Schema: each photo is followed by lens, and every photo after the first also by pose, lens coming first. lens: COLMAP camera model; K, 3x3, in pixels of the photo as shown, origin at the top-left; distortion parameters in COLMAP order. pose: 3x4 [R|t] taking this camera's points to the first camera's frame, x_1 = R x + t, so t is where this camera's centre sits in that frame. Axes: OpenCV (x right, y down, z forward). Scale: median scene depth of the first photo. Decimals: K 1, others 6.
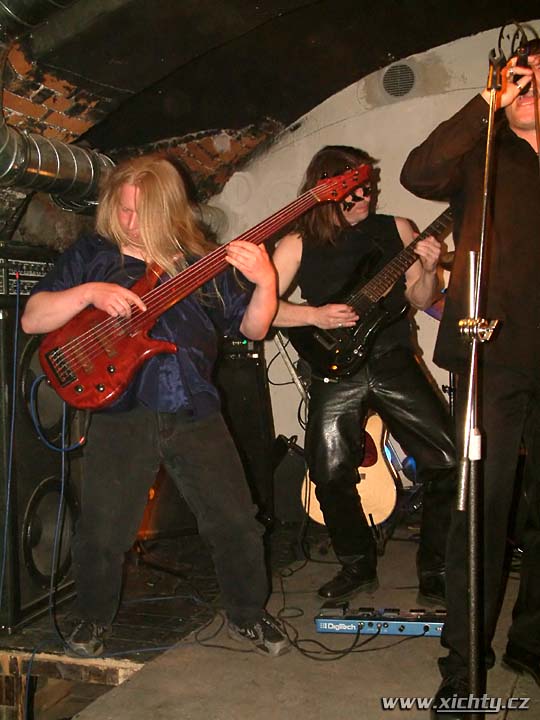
lens RADIAL K [[1014.4, 0, 270.0], [0, 1014.4, 360.0], [0, 0, 1]] dist [-0.022856, 0.107419]
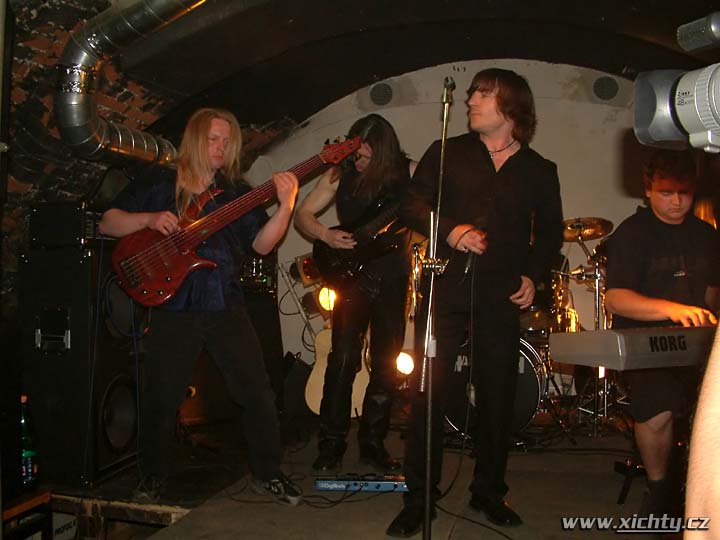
lens RADIAL K [[830.7, 0, 360.0], [0, 830.7, 270.0], [0, 0, 1]] dist [-0.214173, -0.023783]
pose [[0.993823, 0.023967, 0.108354, -0.020294], [-0.017778, 0.998174, -0.057731, 0.032576], [-0.109540, 0.055448, 0.992435, -0.111135]]
